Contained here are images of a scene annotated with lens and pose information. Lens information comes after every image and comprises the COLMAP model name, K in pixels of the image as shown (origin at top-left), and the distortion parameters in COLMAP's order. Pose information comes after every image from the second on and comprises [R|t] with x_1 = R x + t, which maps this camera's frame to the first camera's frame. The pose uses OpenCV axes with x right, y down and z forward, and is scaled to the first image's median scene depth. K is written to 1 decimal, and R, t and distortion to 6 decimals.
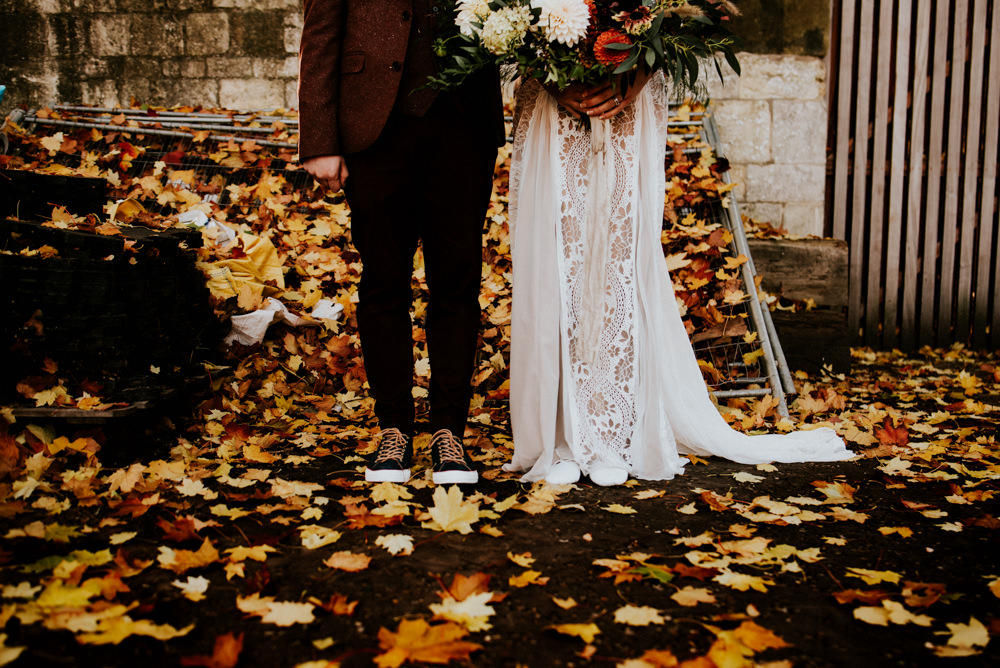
lens RADIAL K [[1058.8, 0, 500.0], [0, 1058.8, 331.8], [0, 0, 1]] dist [0.020468, 0.000000]
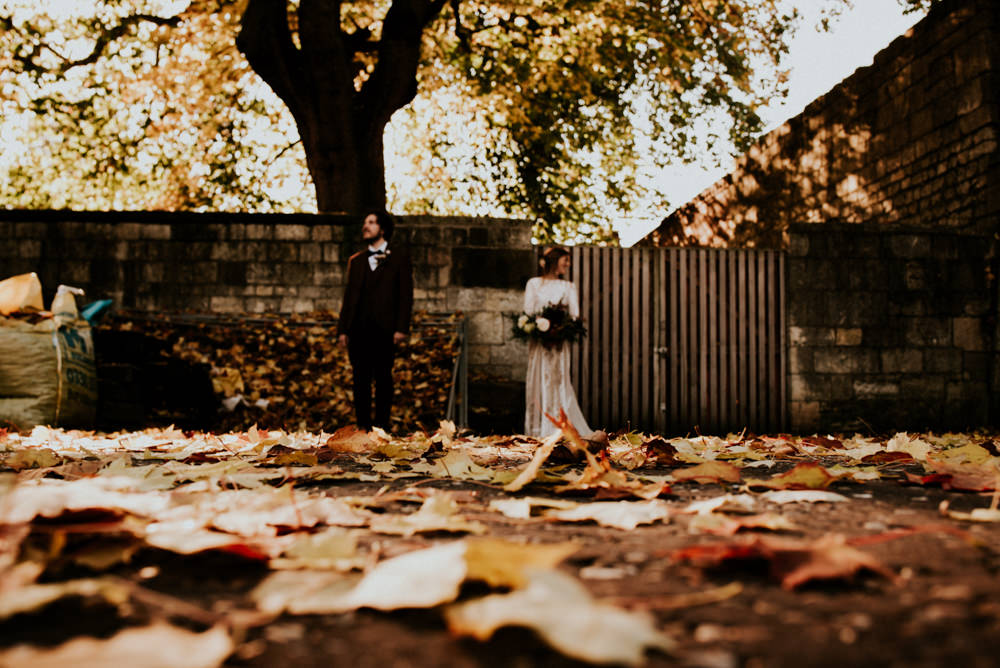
lens RADIAL K [[1058.8, 0, 498.4], [0, 1058.8, 334.2], [0, 0, 1]] dist [0.020468, 0.000000]
pose [[0.998416, 0.017555, 0.053456, 0.173049], [-0.007837, 0.984208, -0.176844, 0.186675], [-0.055716, 0.176145, 0.982786, -1.022717]]
